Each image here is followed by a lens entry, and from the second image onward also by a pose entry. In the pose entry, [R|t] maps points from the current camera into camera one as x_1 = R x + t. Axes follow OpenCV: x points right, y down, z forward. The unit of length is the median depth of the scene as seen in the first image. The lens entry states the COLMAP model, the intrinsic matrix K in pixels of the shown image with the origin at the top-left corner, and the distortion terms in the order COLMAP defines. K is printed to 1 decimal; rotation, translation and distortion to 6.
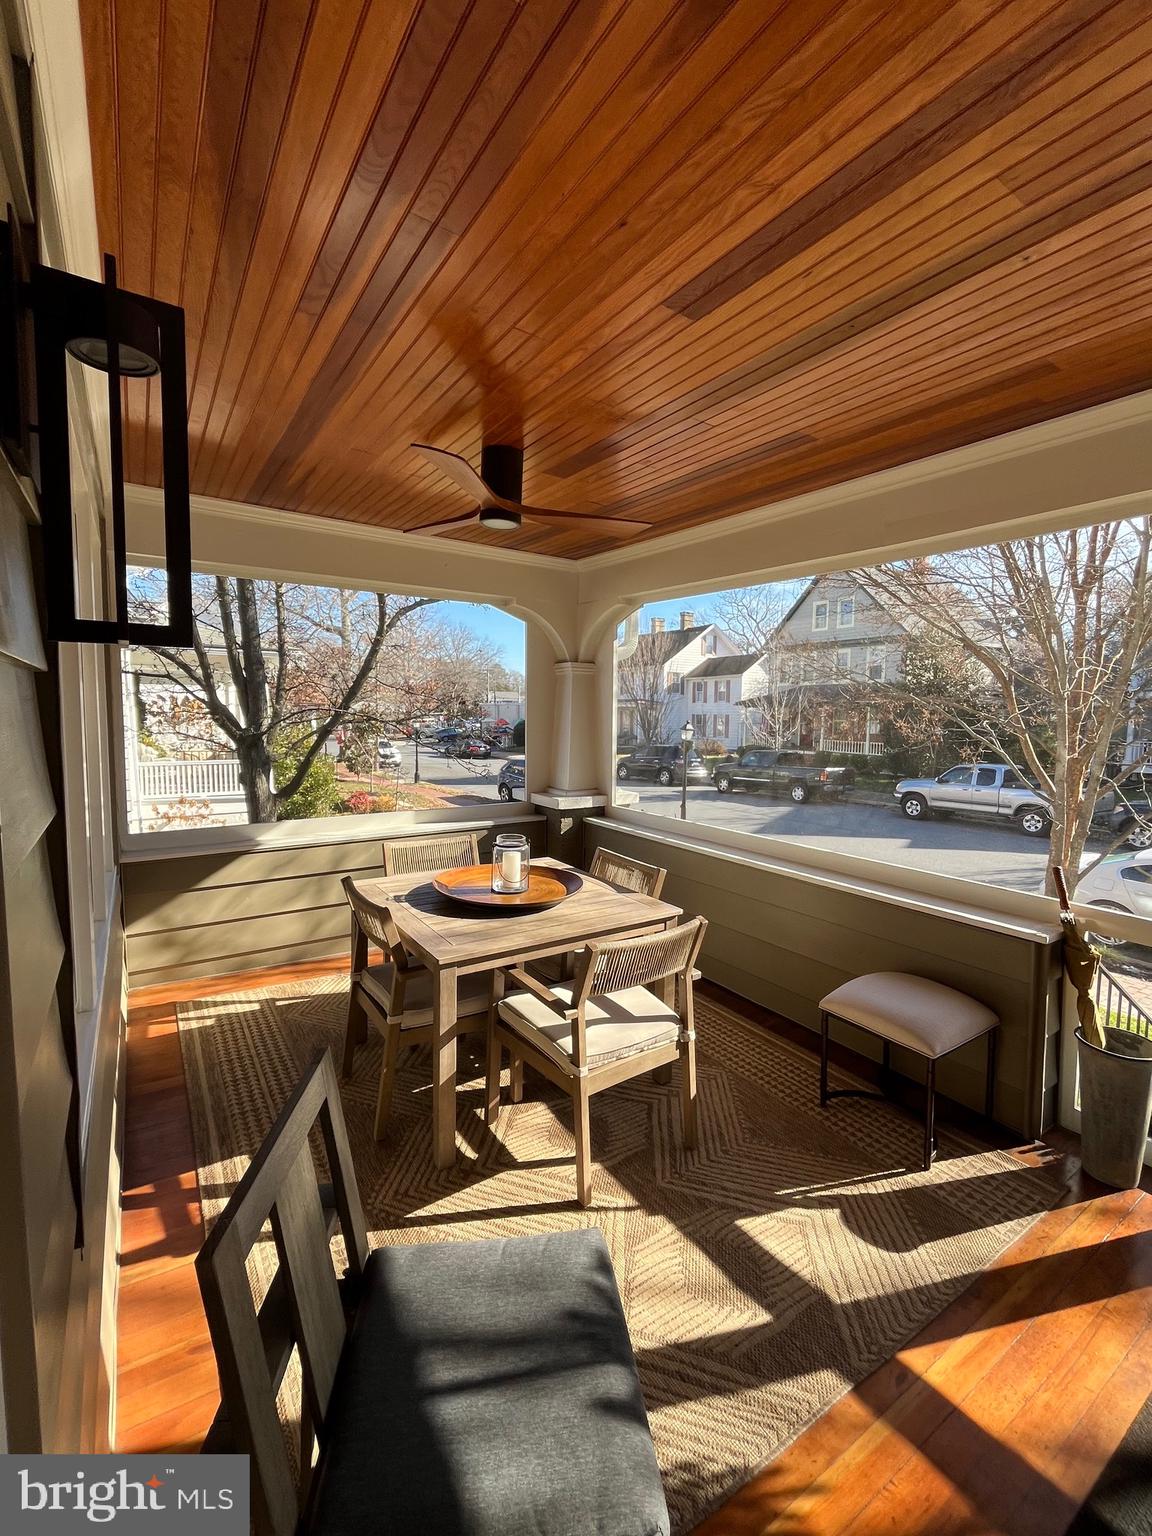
lens RADIAL K [[626.4, 0, 549.2], [0, 626.4, 765.2], [0, 0, 1]] dist [-0.001570, -0.000661]
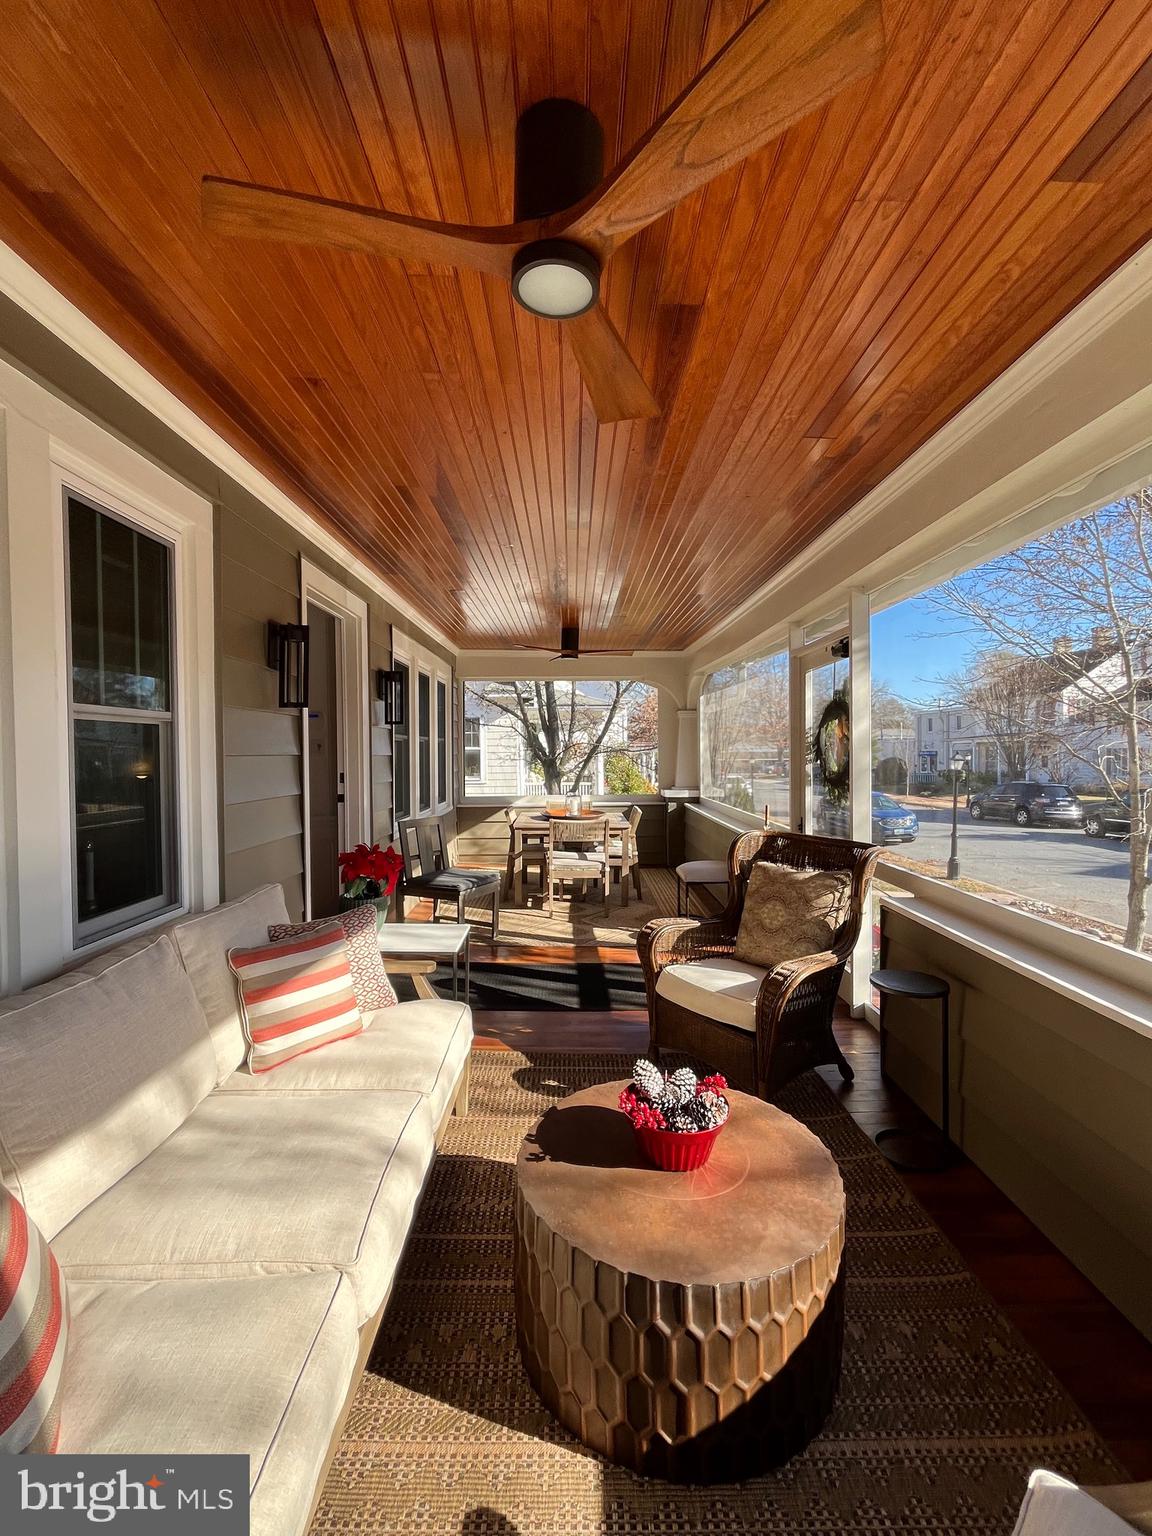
lens RADIAL K [[626.4, 0, 576.9], [0, 626.4, 762.7], [0, 0, 1]] dist [-0.001570, -0.000661]
pose [[0.838666, -0.002904, -0.544639, 0.342060], [-0.034789, 0.997658, -0.058889, 0.039650], [0.543534, 0.068336, 0.836601, -0.262932]]
